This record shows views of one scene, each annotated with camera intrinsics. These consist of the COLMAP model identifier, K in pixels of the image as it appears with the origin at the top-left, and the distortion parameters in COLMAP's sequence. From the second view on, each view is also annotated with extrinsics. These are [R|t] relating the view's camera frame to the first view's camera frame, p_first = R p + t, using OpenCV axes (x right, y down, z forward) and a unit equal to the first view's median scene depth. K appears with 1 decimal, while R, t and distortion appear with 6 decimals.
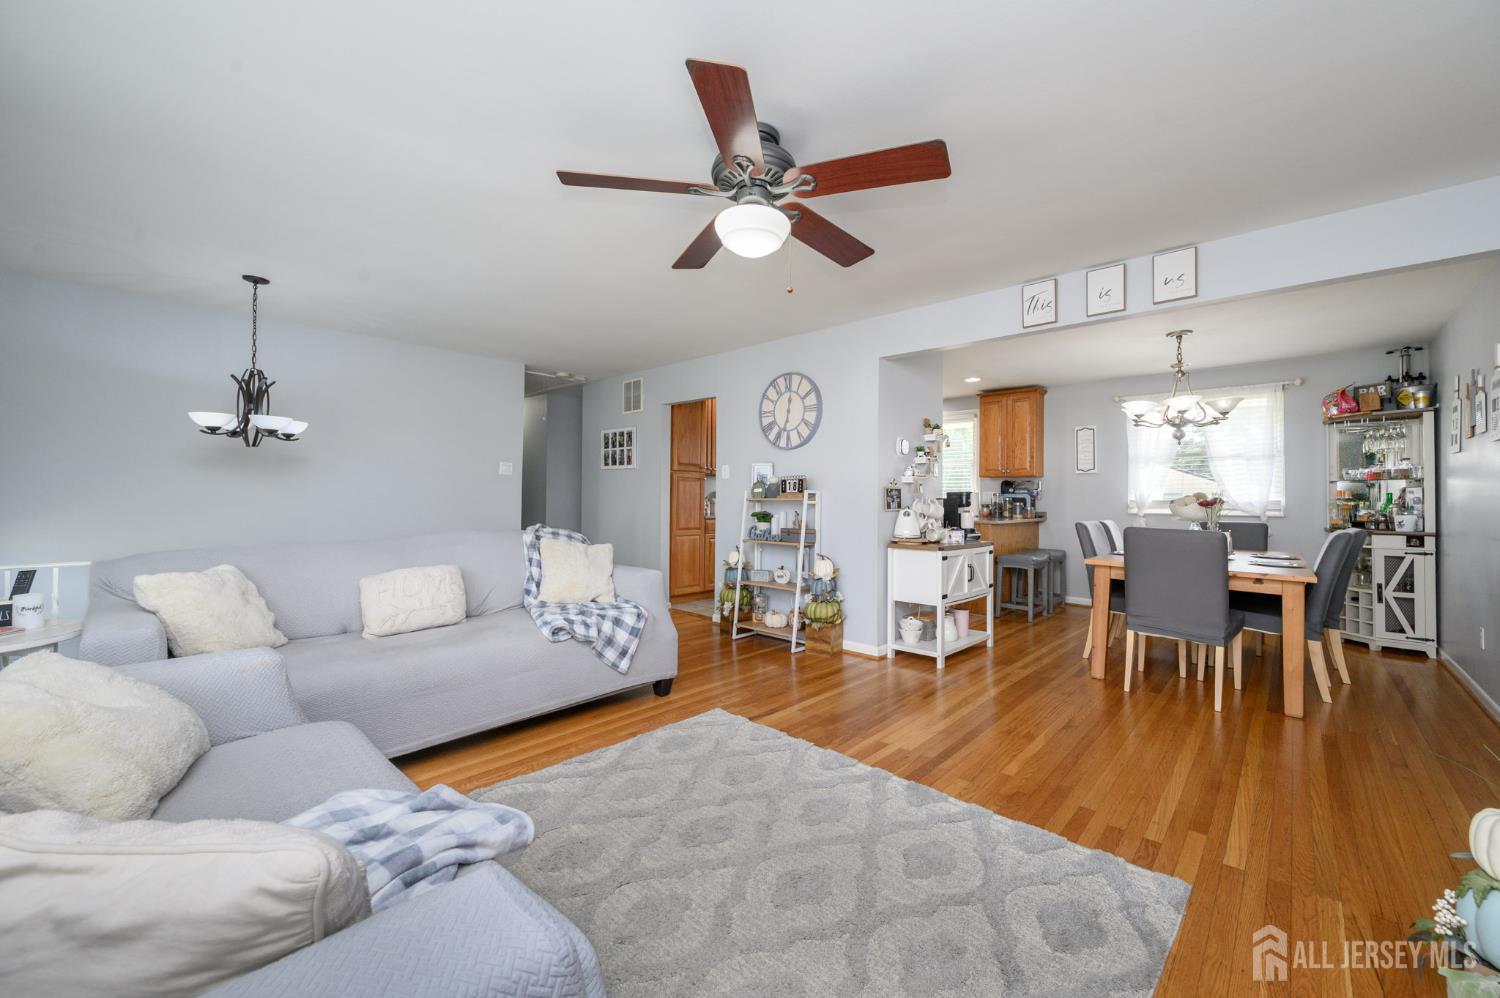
lens RADIAL K [[588.3, 0, 741.2], [0, 588.3, 491.3], [0, 0, 1]] dist [-0.000998, -0.000164]
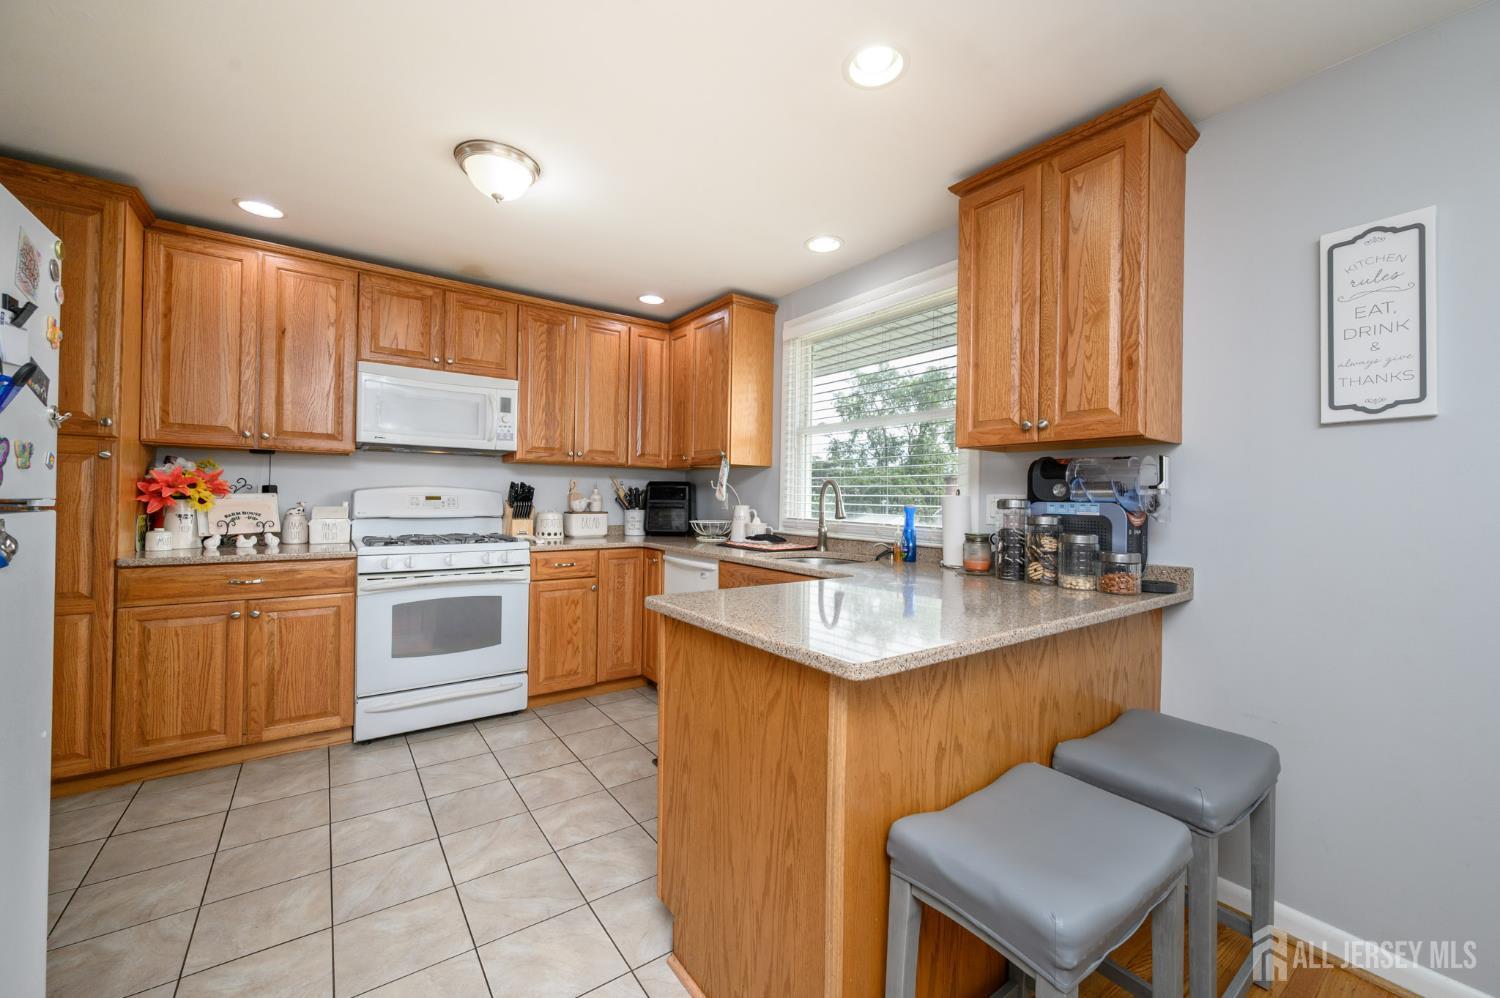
lens RADIAL K [[588.3, 0, 750.9], [0, 588.3, 495.7], [0, 0, 1]] dist [-0.000998, -0.000164]
pose [[0.982855, 0.005513, -0.184296, 0.505195], [-0.004578, 0.999974, 0.005500, -0.000342], [0.184322, -0.004562, 0.982855, 0.953587]]
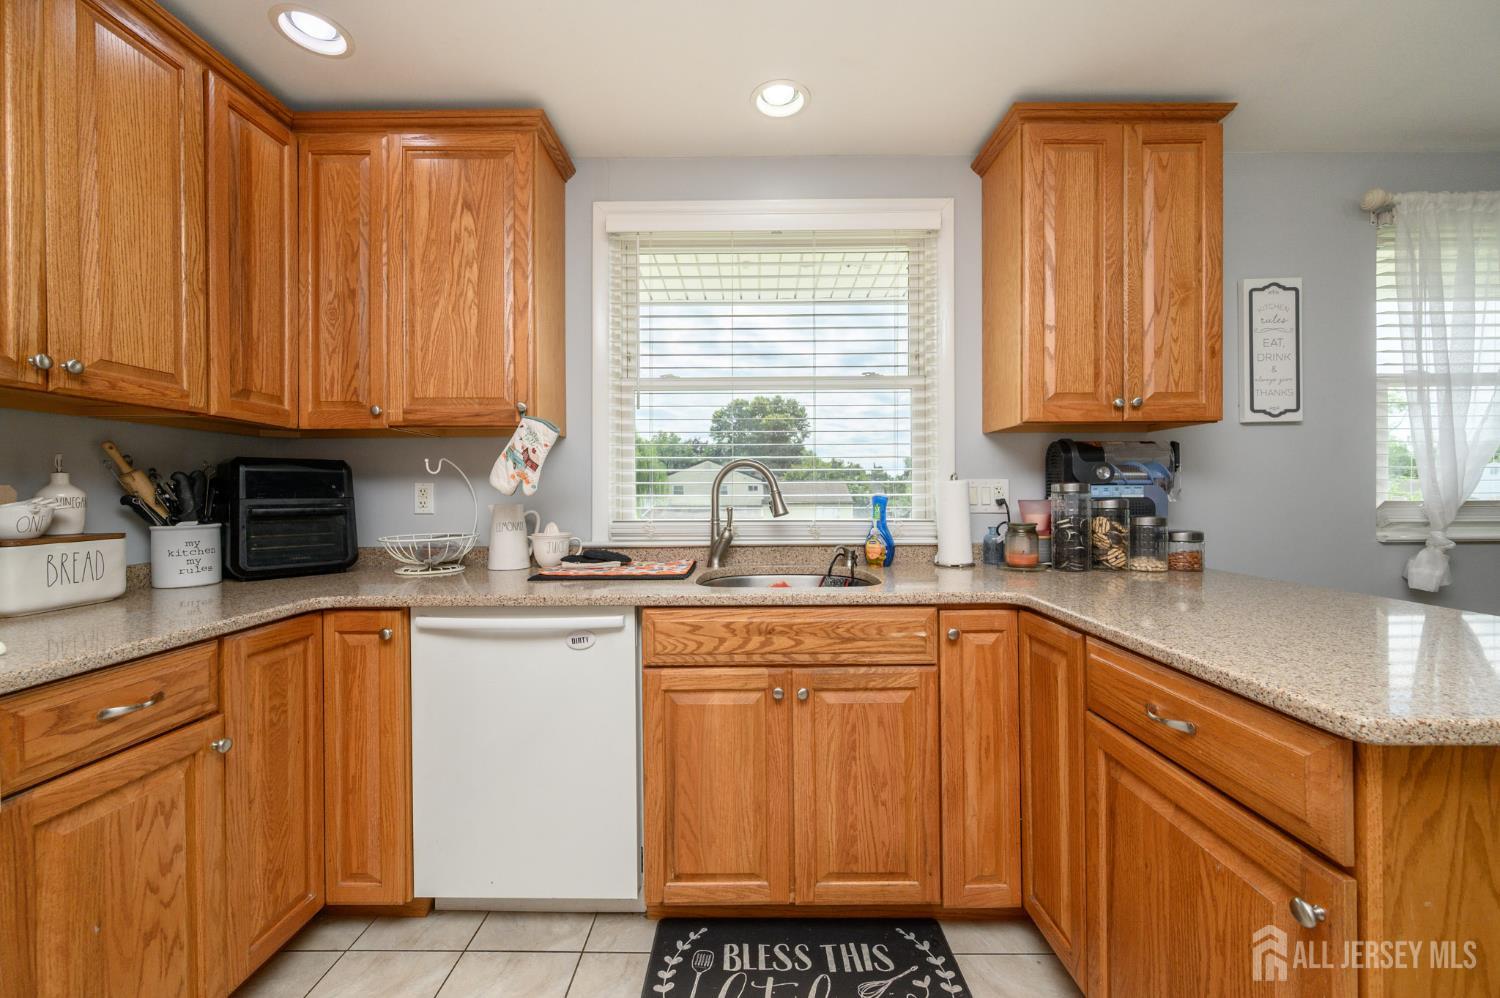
lens RADIAL K [[588.3, 0, 748.1], [0, 588.3, 497.0], [0, 0, 1]] dist [-0.000998, -0.000164]
pose [[0.732403, -0.016966, 0.680660, 0.187098], [0.005747, 0.999808, 0.018737, 0.004629], [-0.680848, -0.009811, 0.732359, 1.272241]]
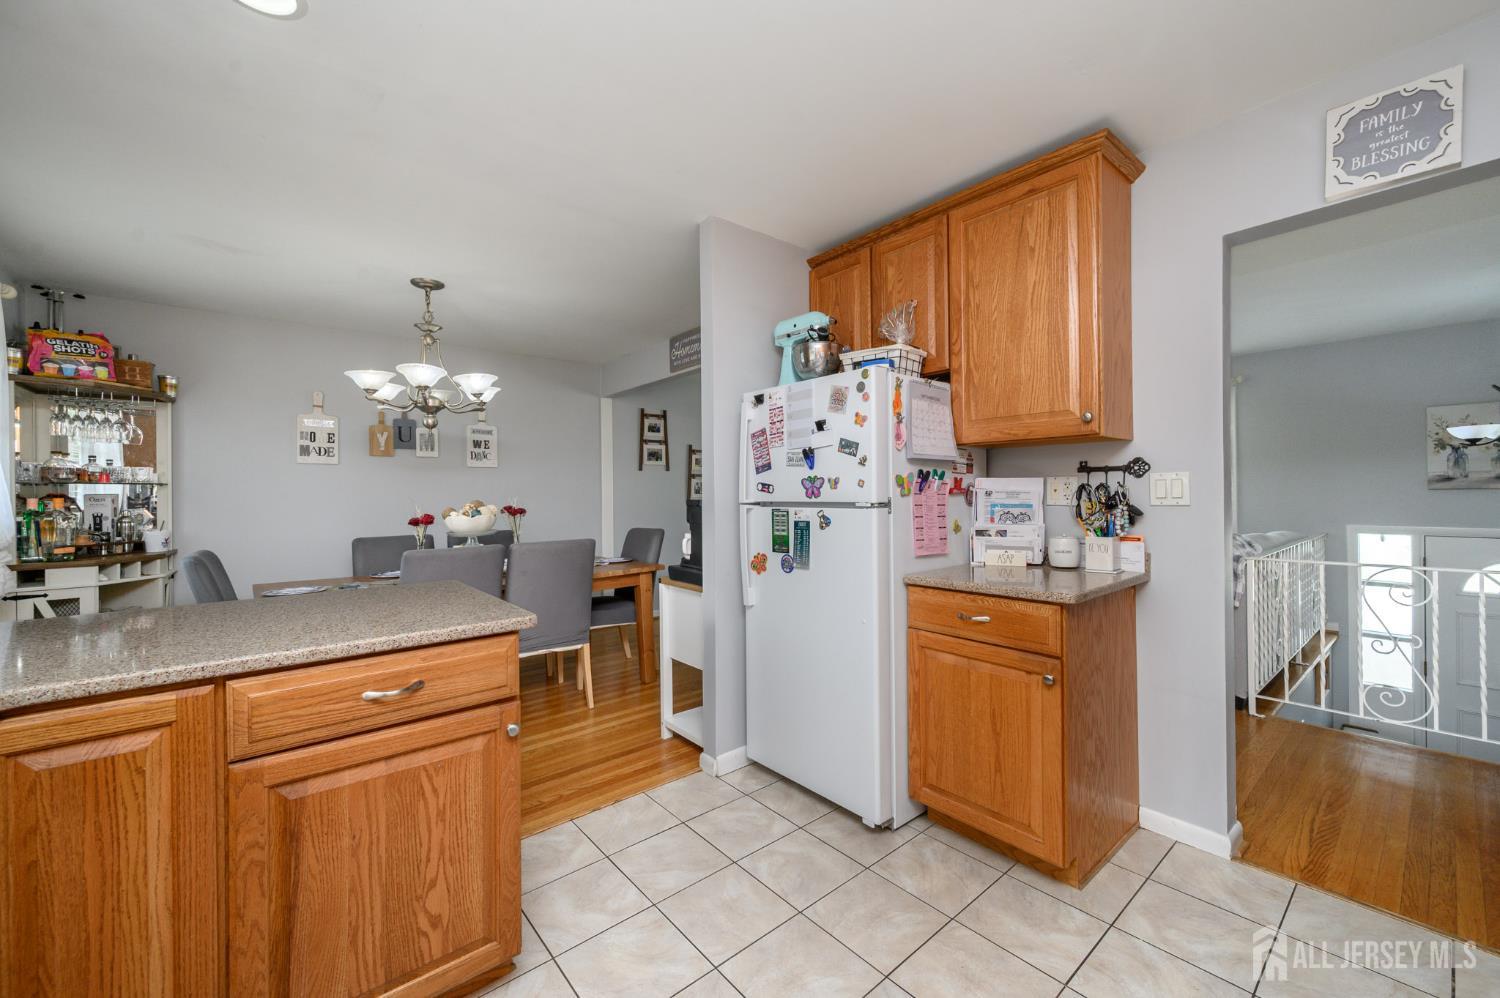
lens RADIAL K [[588.3, 0, 749.6], [0, 588.3, 491.5], [0, 0, 1]] dist [-0.000998, -0.000164]
pose [[-0.993222, 0.003110, 0.116192, 0.242941], [0.001569, 0.999910, -0.013353, 0.000505], [-0.116223, -0.013080, -0.993137, 1.555342]]
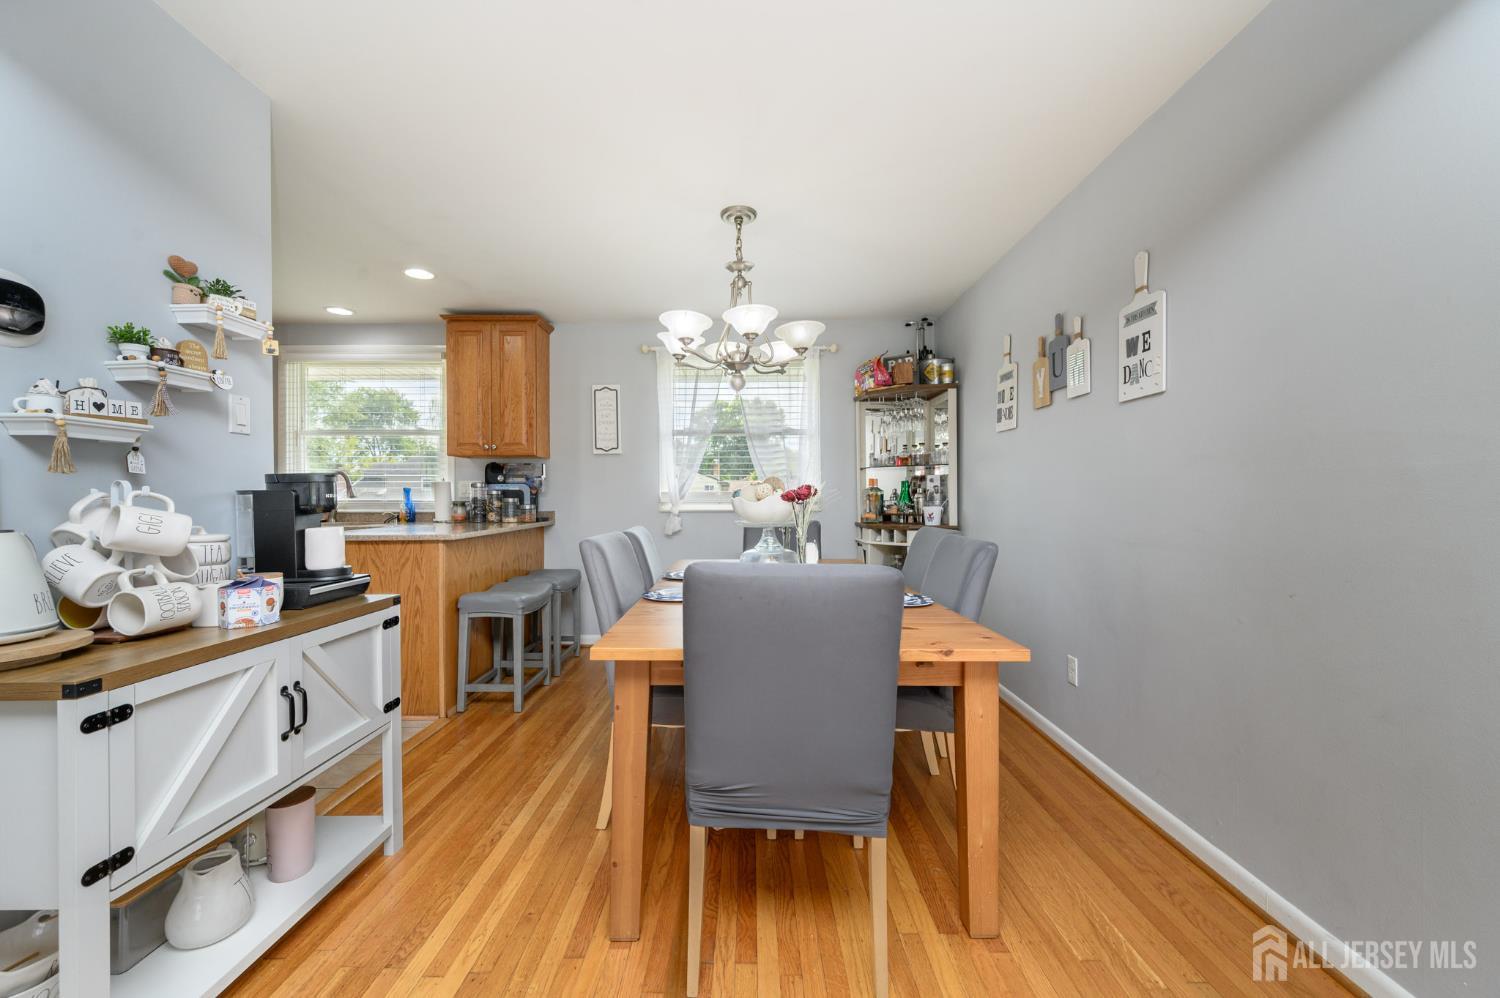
lens RADIAL K [[588.3, 0, 753.6], [0, 588.3, 497.0], [0, 0, 1]] dist [-0.000998, -0.000164]
pose [[0.722809, -0.014377, 0.690898, 0.309620], [0.001874, 0.999821, 0.018845, 0.009112], [-0.691045, -0.012326, 0.722707, 0.507893]]
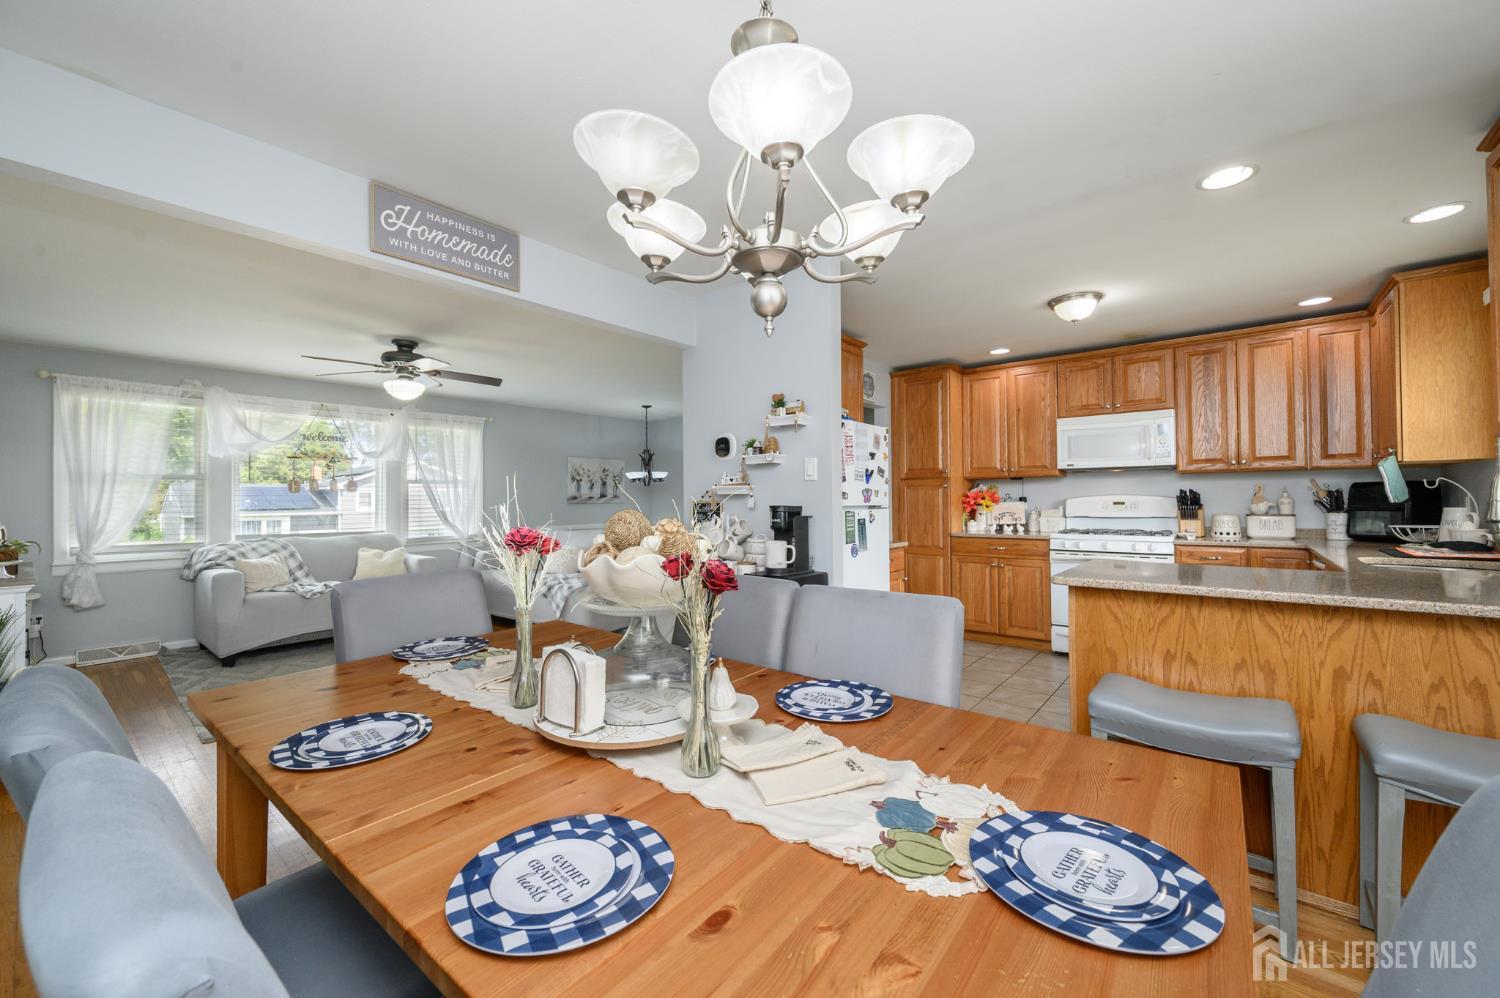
lens RADIAL K [[588.3, 0, 744.9], [0, 588.3, 492.9], [0, 0, 1]] dist [-0.000998, -0.000164]
pose [[0.060348, -0.022119, -0.997932, 0.942221], [0.018732, 0.999603, -0.021023, -0.000210], [0.998002, -0.017425, 0.060738, 0.896177]]
